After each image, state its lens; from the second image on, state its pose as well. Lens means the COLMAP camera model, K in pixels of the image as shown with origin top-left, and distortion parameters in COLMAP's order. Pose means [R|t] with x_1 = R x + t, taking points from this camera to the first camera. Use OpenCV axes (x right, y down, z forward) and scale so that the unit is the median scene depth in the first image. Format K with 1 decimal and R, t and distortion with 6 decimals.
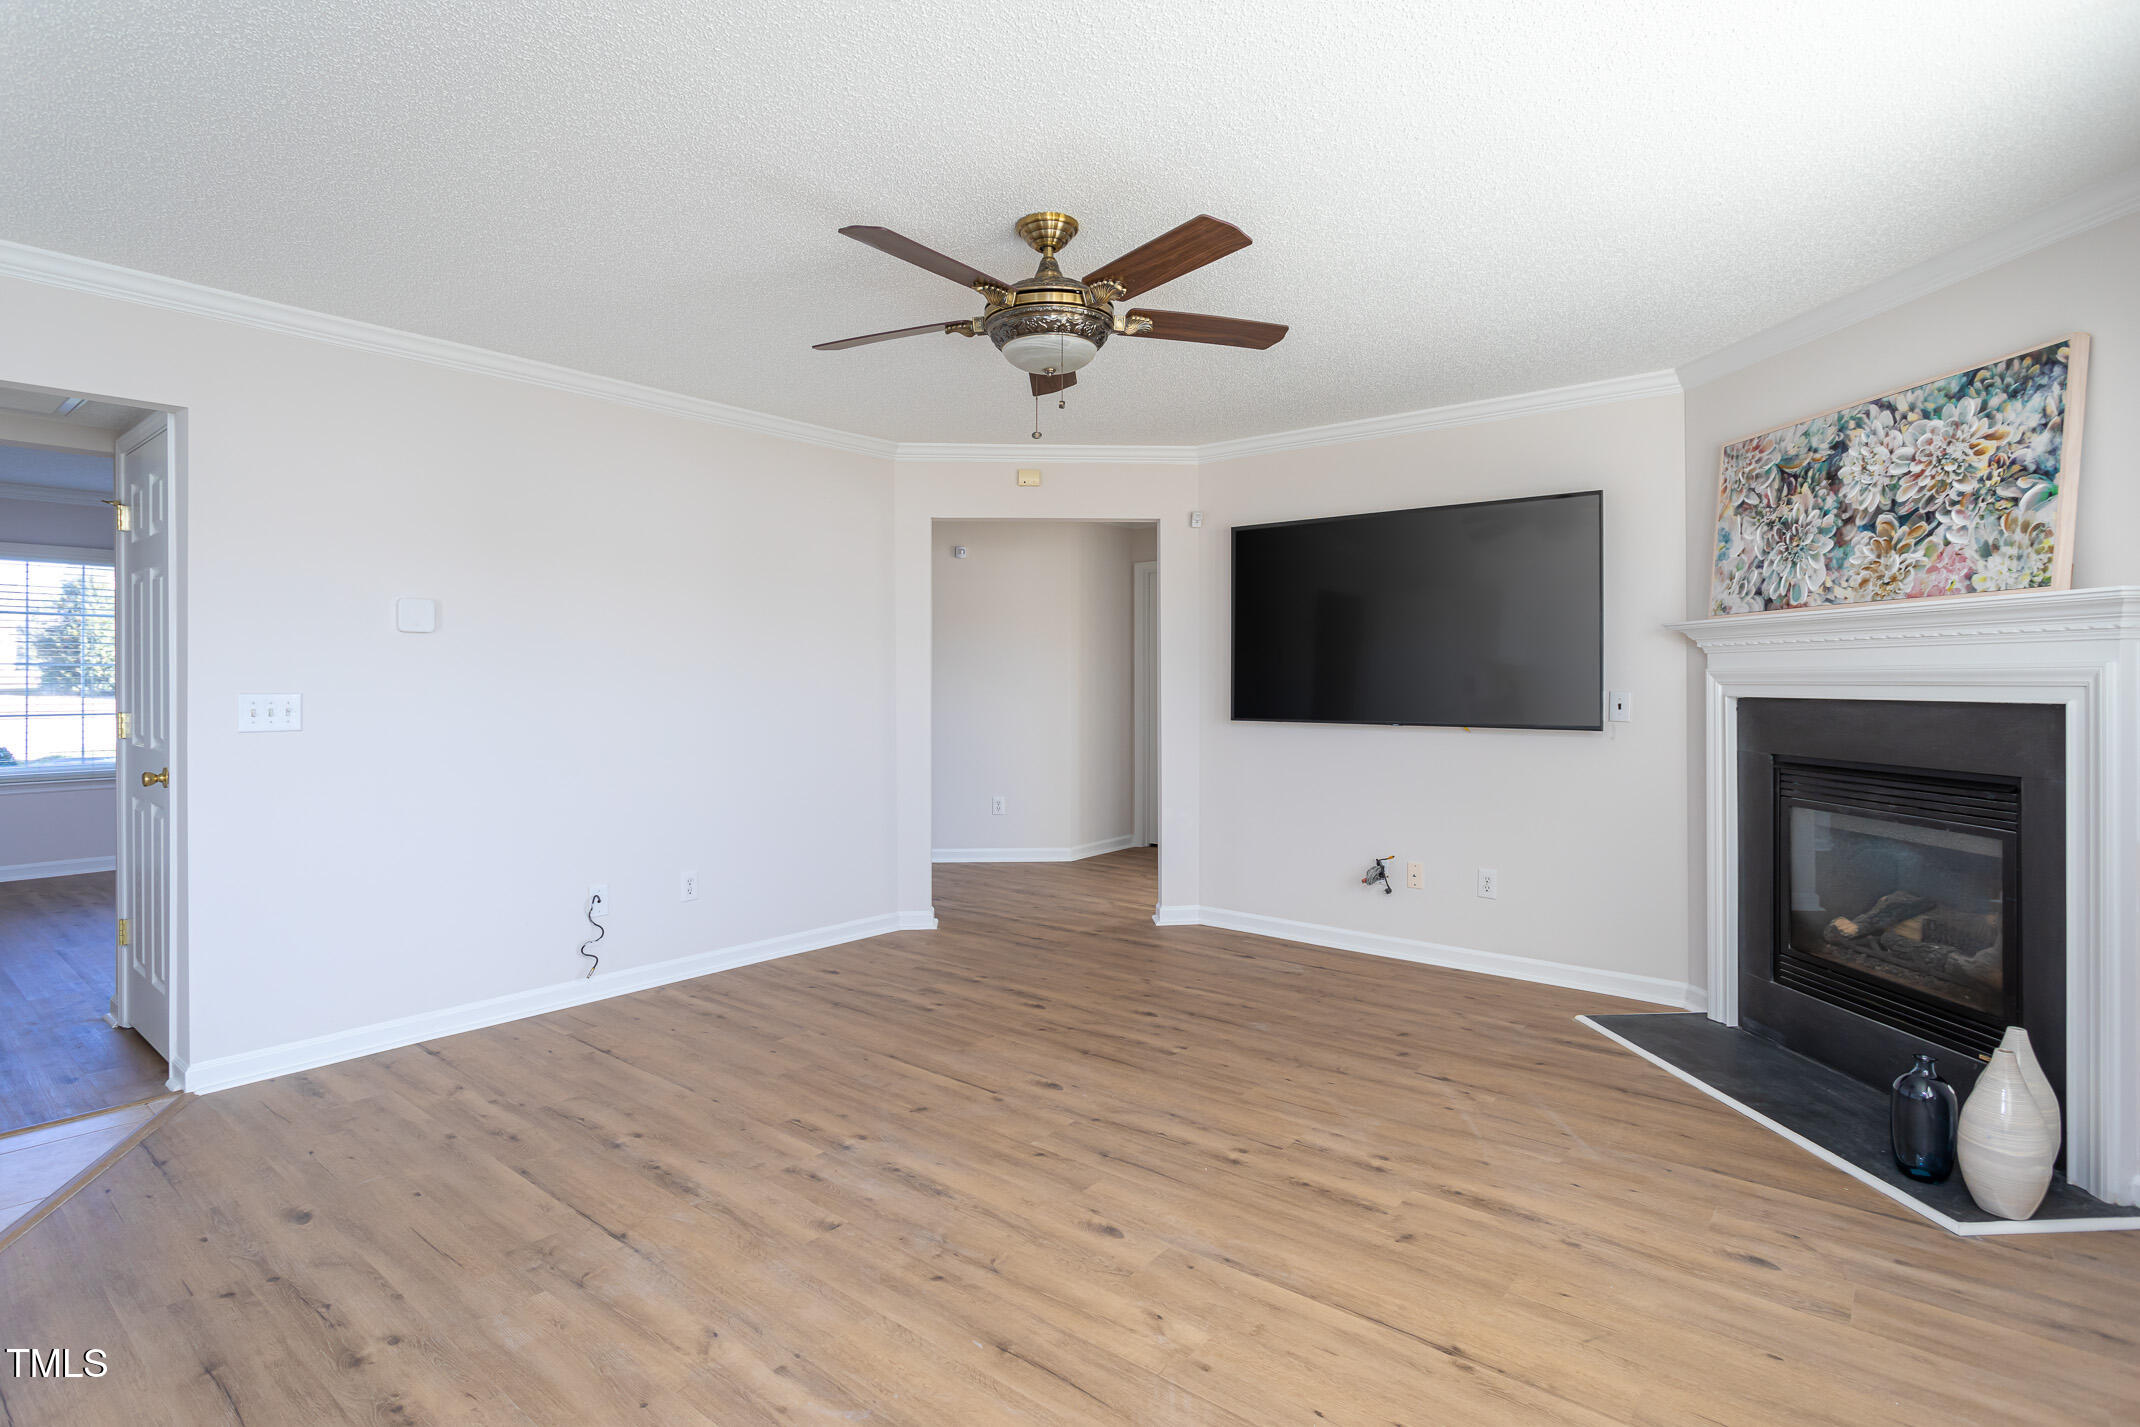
lens RADIAL K [[1053.1, 0, 1059.9], [0, 1053.1, 675.1], [0, 0, 1]] dist [-0.000012, 0.000795]
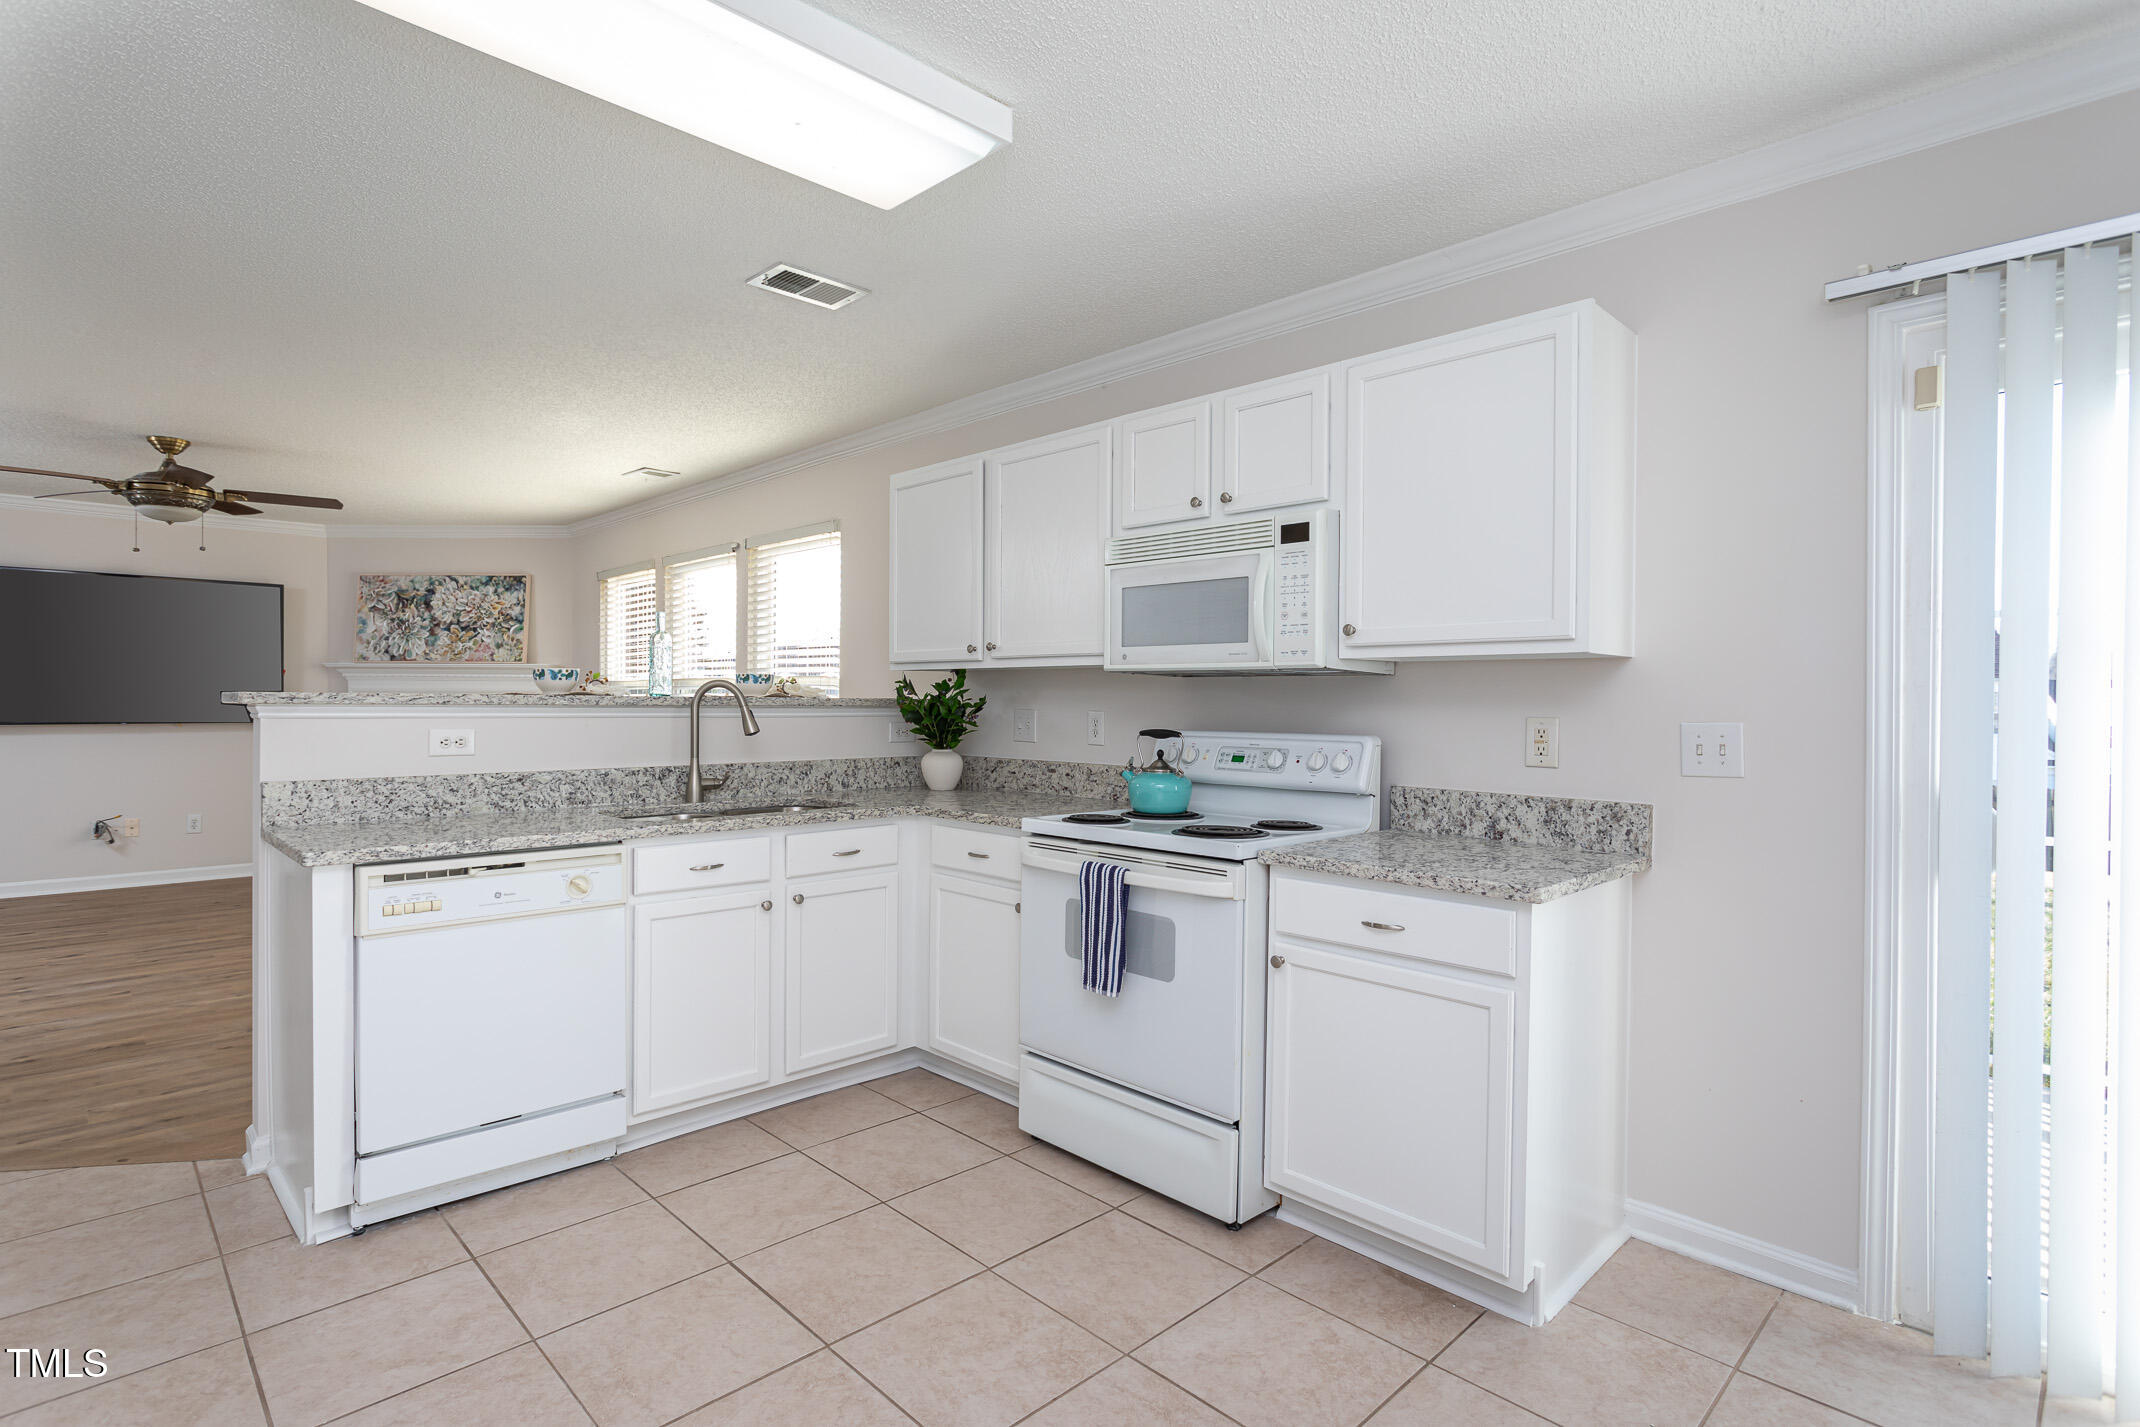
lens RADIAL K [[1053.1, 0, 1023.5], [0, 1053.1, 708.7], [0, 0, 1]] dist [-0.000012, 0.000795]
pose [[0.137891, -0.009858, 0.990398, -1.441123], [-0.008223, 0.999905, 0.011098, 0.000511], [-0.990413, -0.009675, 0.137797, -0.627404]]
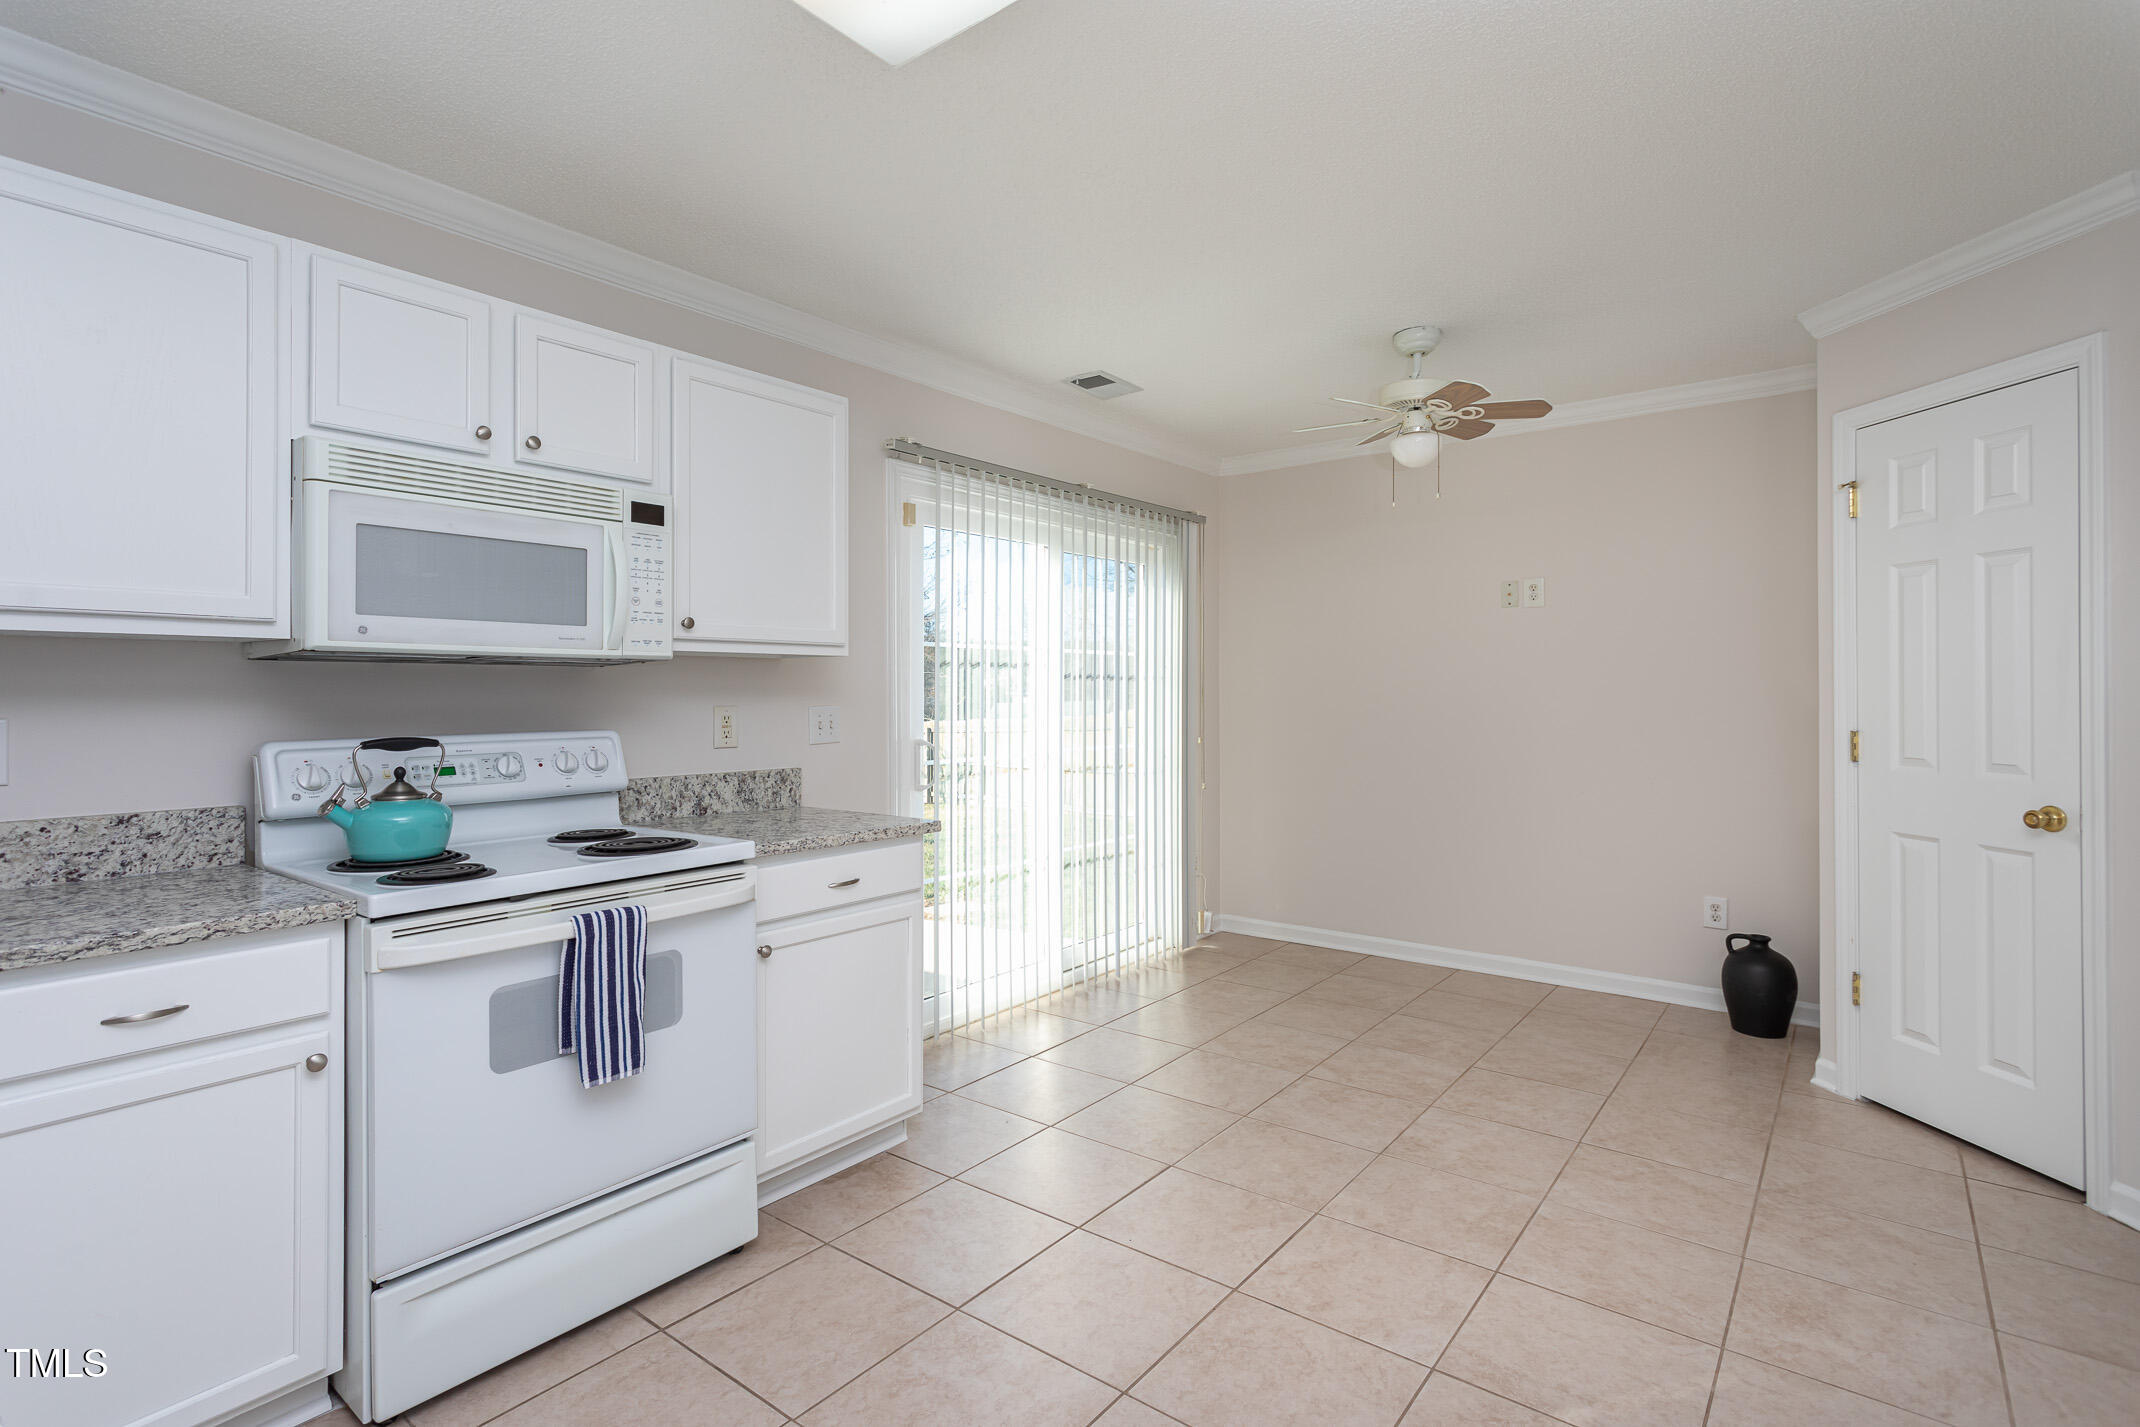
lens RADIAL K [[1053.1, 0, 1059.1], [0, 1053.1, 686.1], [0, 0, 1]] dist [-0.000012, 0.000795]
pose [[-0.999653, 0.001872, -0.026284, -0.830125], [0.002065, 0.999971, -0.007343, 0.002331], [0.026270, -0.007395, -0.999628, 0.104348]]
